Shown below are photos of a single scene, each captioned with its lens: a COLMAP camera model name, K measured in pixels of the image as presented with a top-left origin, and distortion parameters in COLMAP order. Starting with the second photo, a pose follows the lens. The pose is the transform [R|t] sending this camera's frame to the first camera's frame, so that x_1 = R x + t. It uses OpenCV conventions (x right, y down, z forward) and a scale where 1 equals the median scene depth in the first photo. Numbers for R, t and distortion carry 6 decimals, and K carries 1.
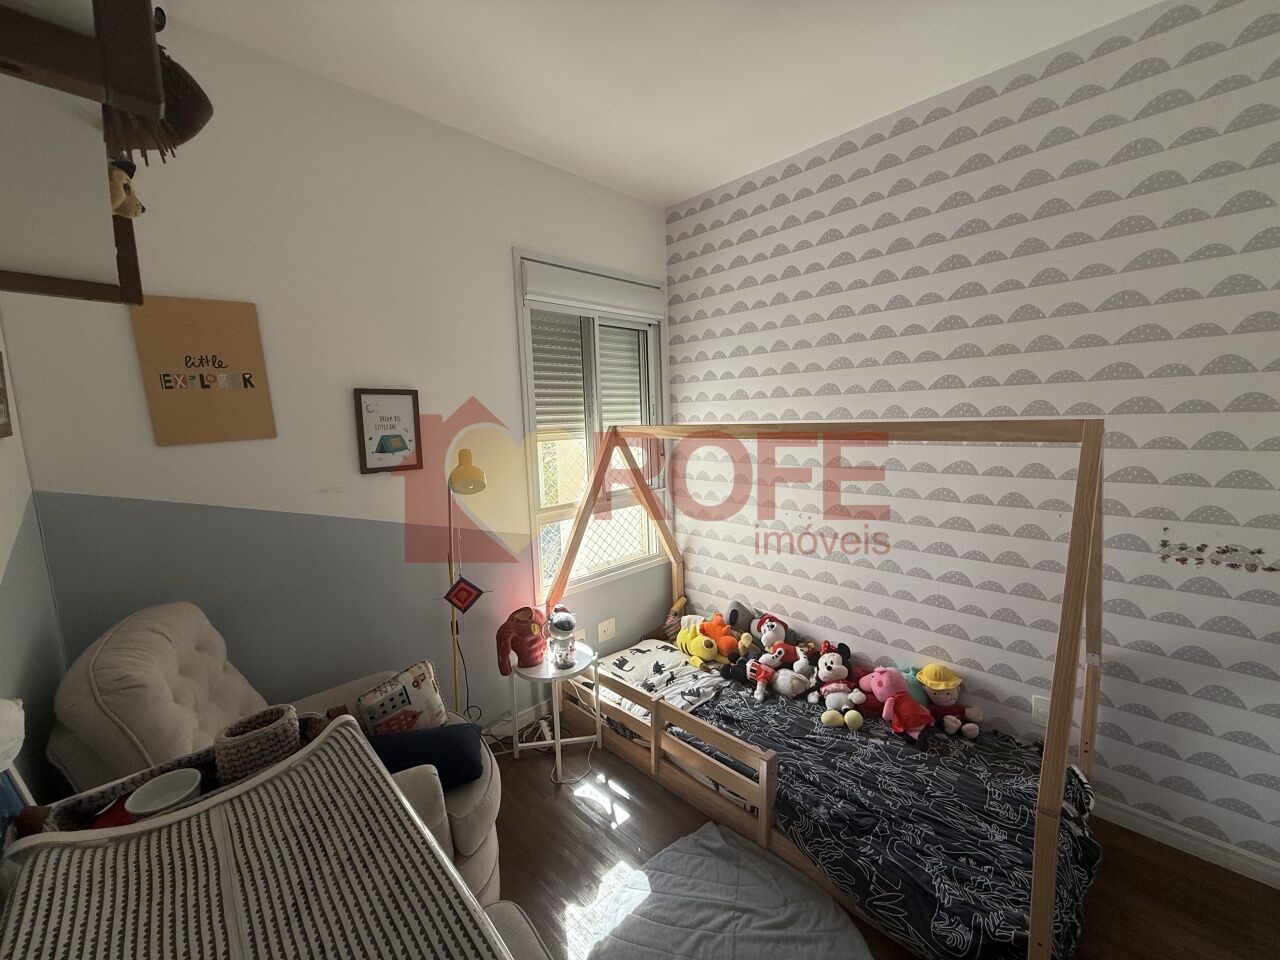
lens RADIAL K [[509.3, 0, 641.7], [0, 509.3, 480.7], [0, 0, 1]] dist [-0.003740, 0.000842]
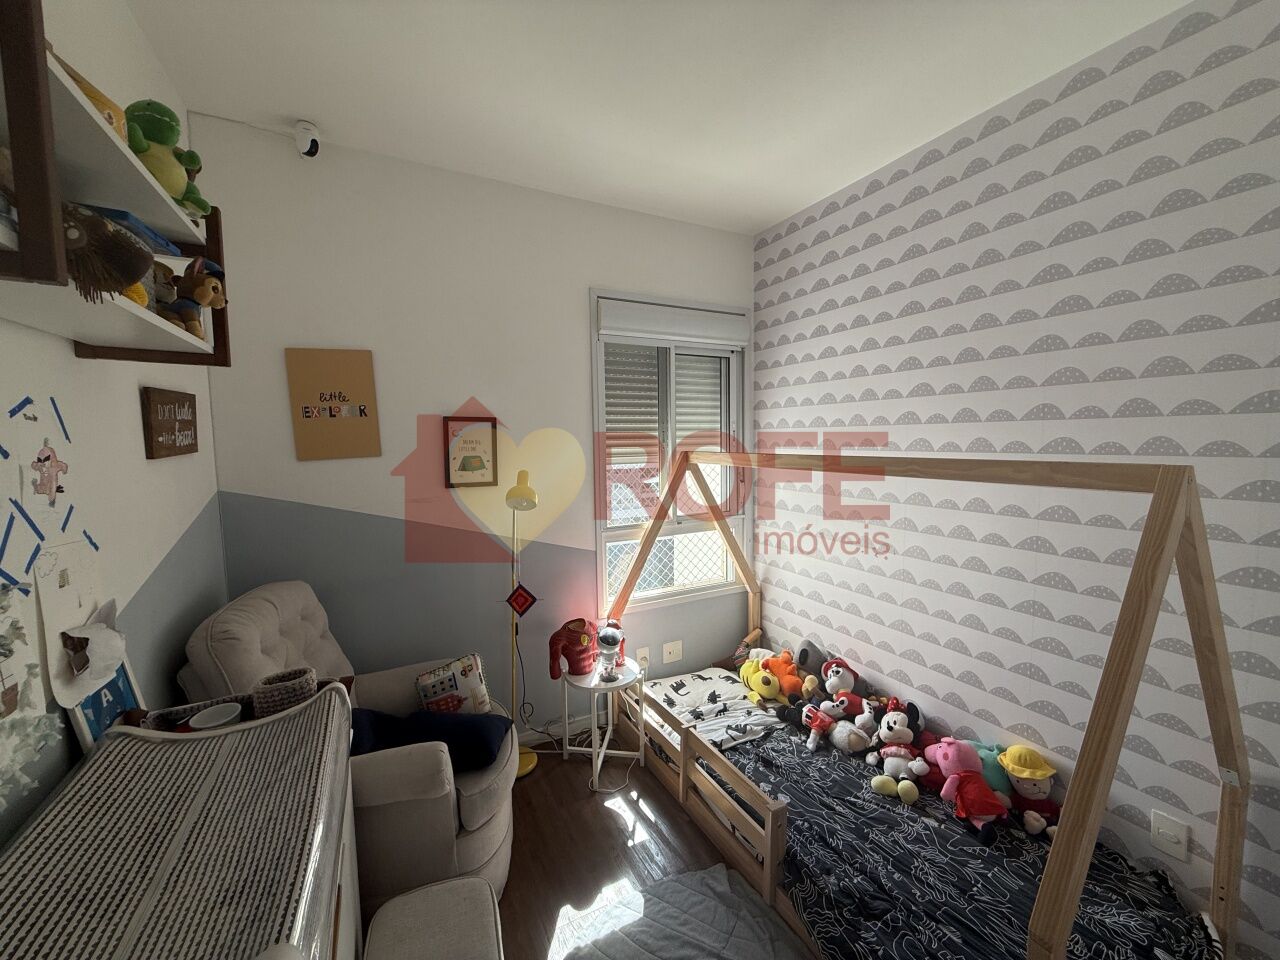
lens RADIAL K [[509.3, 0, 636.5], [0, 509.3, 481.1], [0, 0, 1]] dist [-0.003740, 0.000842]
pose [[0.955150, 0.042901, -0.292998, 0.196467], [-0.053573, 0.998157, -0.028492, -0.017439], [0.291236, 0.042911, 0.955688, -0.004832]]
